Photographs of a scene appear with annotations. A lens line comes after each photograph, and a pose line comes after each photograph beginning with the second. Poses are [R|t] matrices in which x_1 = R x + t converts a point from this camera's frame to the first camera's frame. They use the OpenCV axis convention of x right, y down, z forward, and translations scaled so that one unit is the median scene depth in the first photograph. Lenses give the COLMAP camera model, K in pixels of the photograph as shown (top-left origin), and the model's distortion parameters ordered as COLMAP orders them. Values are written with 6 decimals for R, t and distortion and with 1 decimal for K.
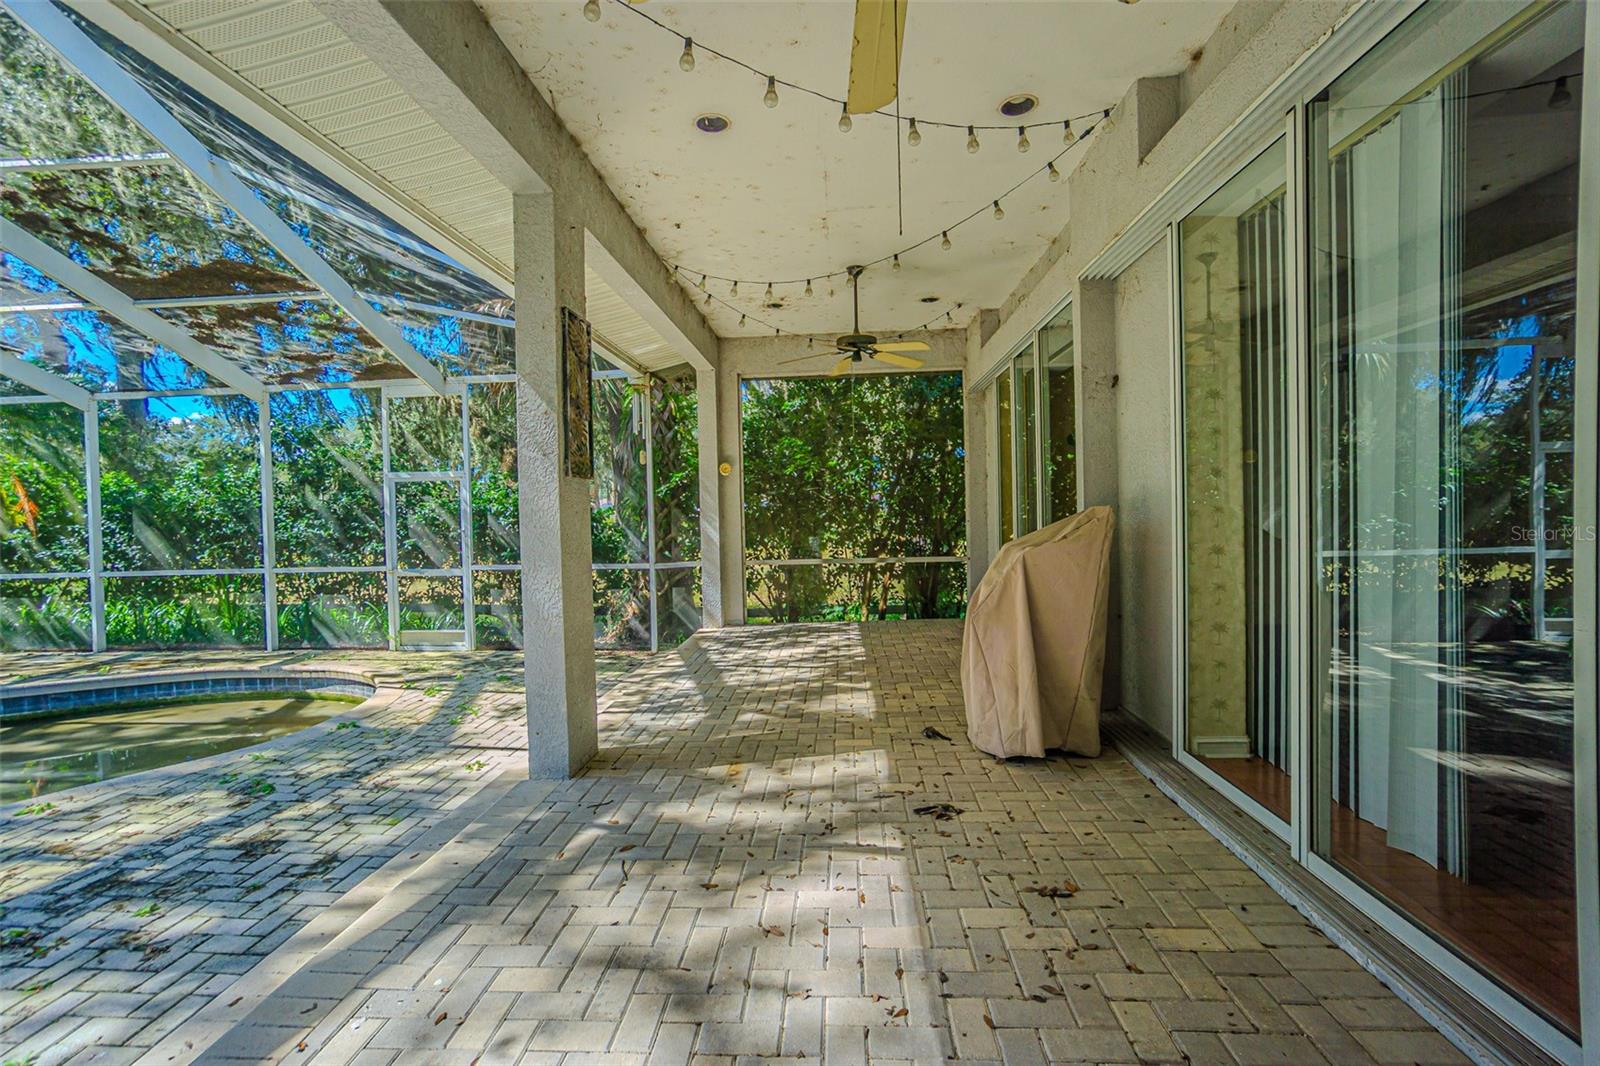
lens RADIAL K [[720.0, 0, 794.1], [0, 720.0, 523.0], [0, 0, 1]] dist [-0.035551, 0.019748]
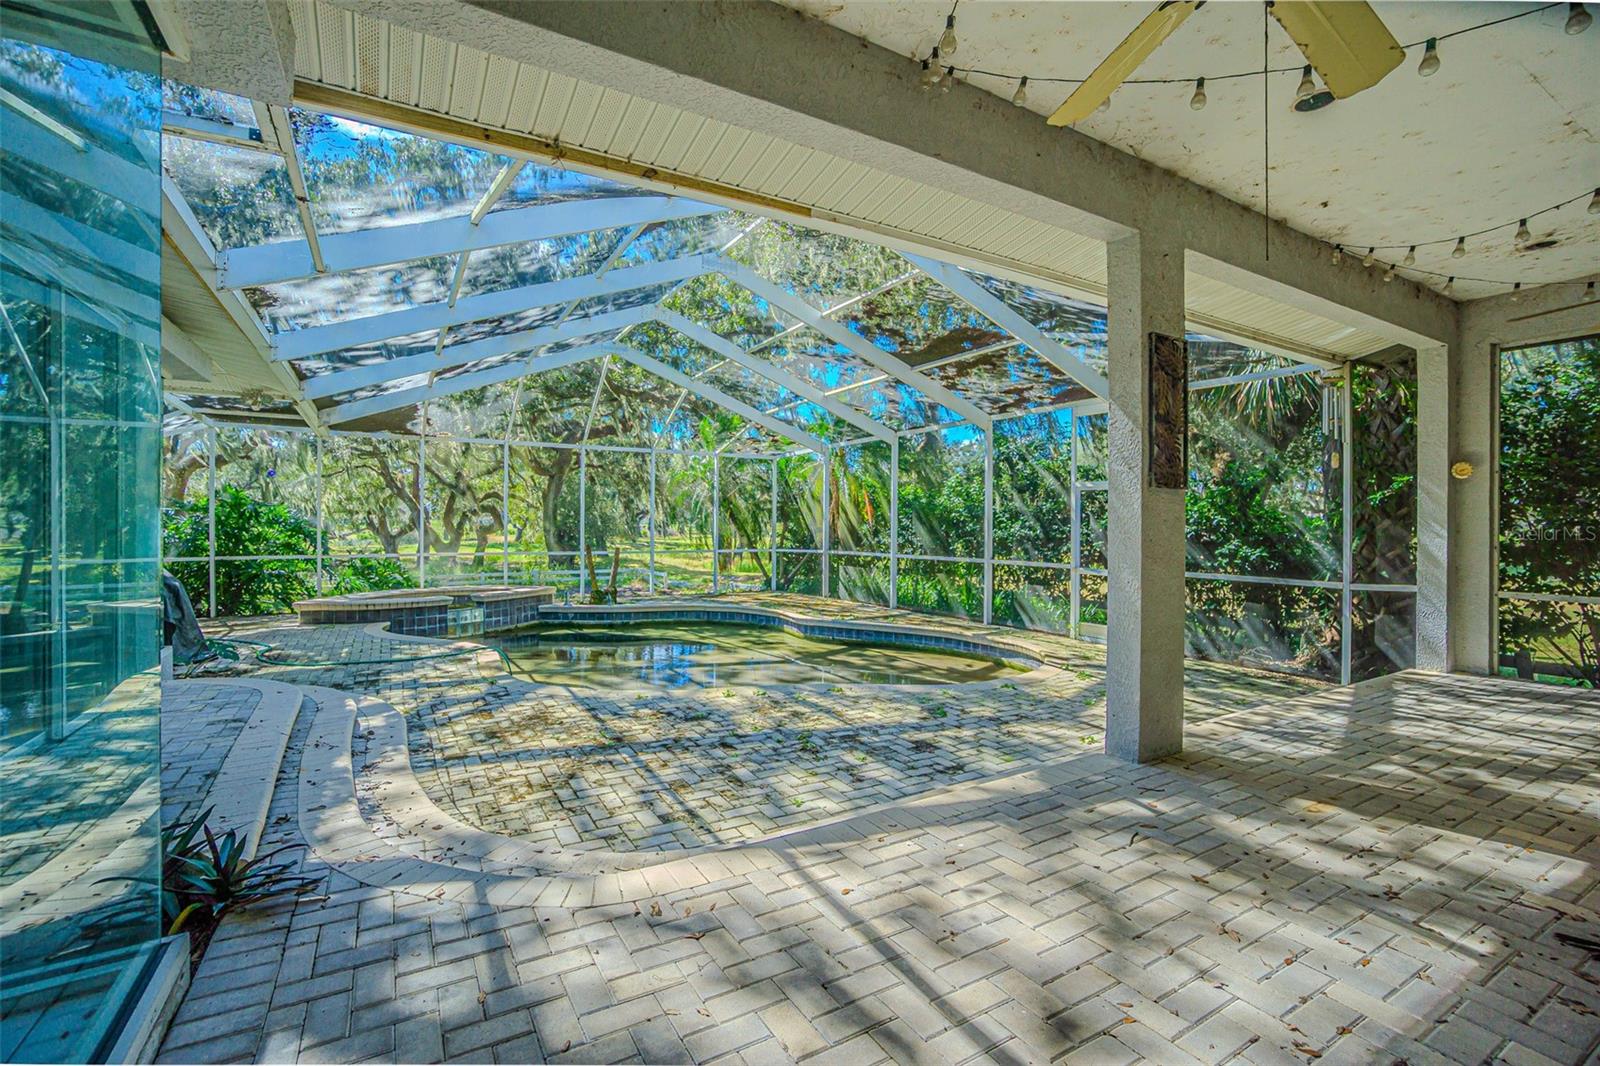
lens RADIAL K [[720.0, 0, 784.0], [0, 720.0, 521.5], [0, 0, 1]] dist [-0.035551, 0.019748]
pose [[0.565470, 0.024663, -0.824400, 0.186690], [-0.033133, 0.999425, 0.007172, -0.001307], [0.824103, 0.023260, 0.565962, -0.050320]]
